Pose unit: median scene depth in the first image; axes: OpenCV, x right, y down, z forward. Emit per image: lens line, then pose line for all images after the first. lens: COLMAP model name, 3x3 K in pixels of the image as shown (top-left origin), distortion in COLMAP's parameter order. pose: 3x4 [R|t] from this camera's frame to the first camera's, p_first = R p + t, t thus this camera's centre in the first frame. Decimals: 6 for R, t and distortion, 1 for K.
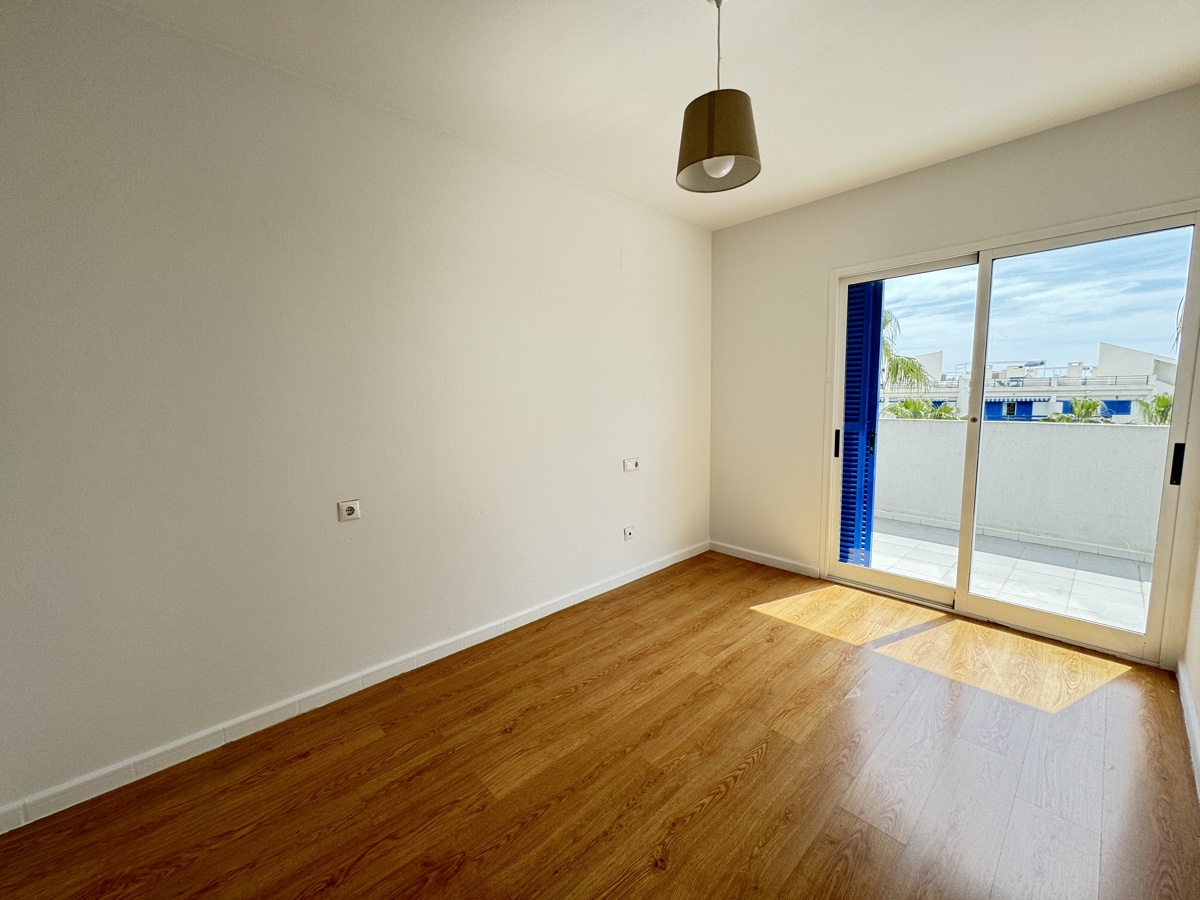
lens RADIAL K [[481.6, 0, 597.4], [0, 481.6, 447.2], [0, 0, 1]] dist [0.001944, -0.000066]
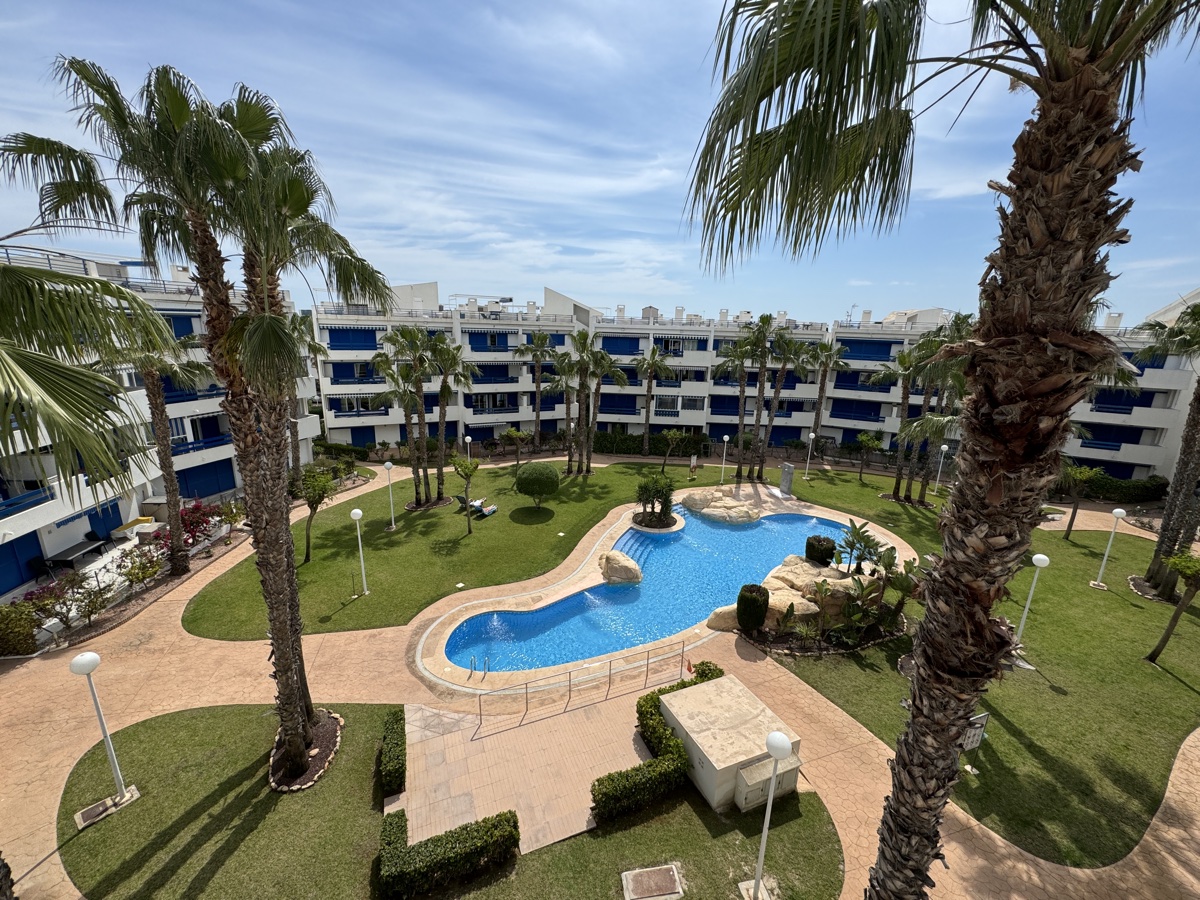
lens RADIAL K [[481.6, 0, 601.5], [0, 481.6, 445.8], [0, 0, 1]] dist [0.001944, -0.000066]
pose [[0.611392, -0.158736, 0.775244, 0.947975], [0.047667, 0.985283, 0.164150, -0.078349], [-0.789891, -0.063406, 0.609961, 0.921556]]
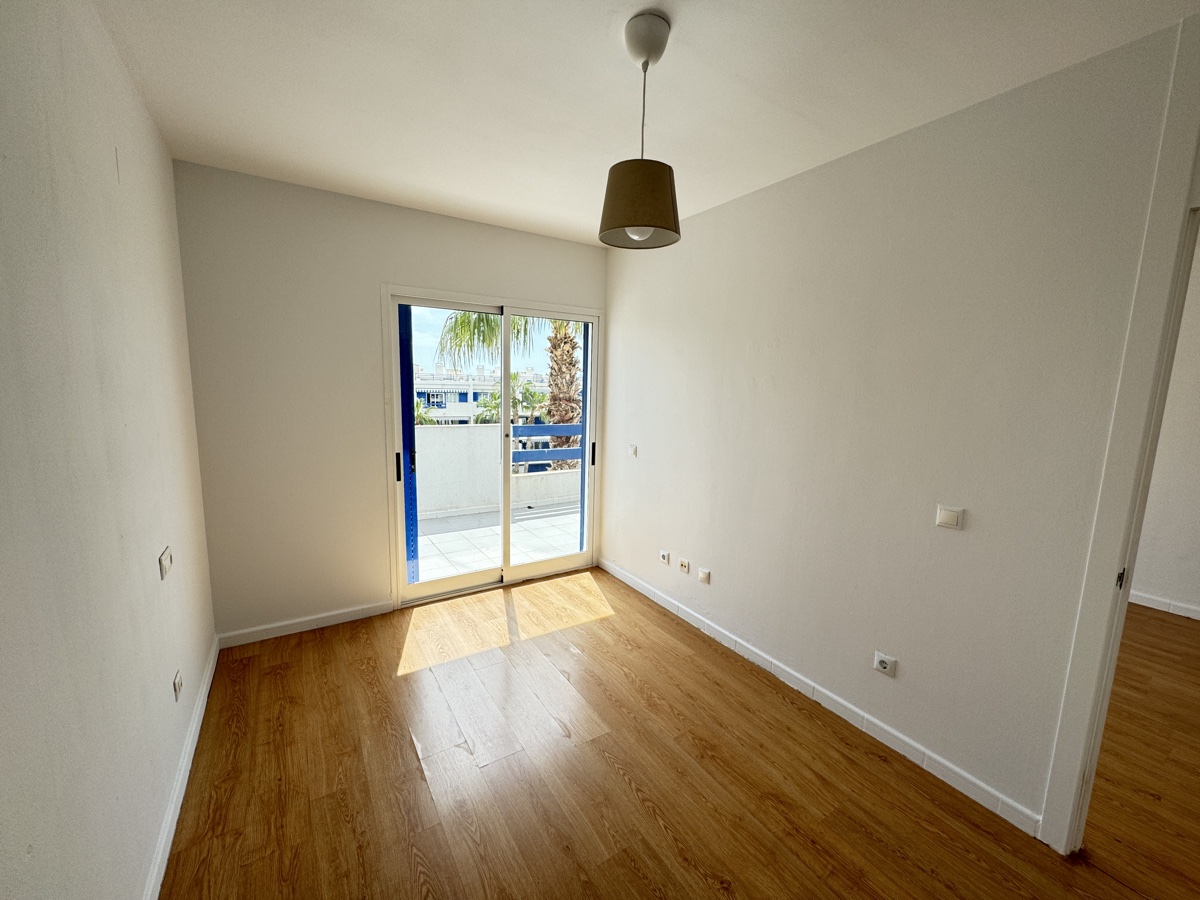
lens RADIAL K [[481.6, 0, 600.4], [0, 481.6, 445.9], [0, 0, 1]] dist [0.001944, -0.000066]
pose [[0.169104, -0.107439, 0.979725, -0.389844], [0.079677, 0.992277, 0.095063, -0.113560], [-0.982372, 0.061986, 0.176359, 0.448705]]
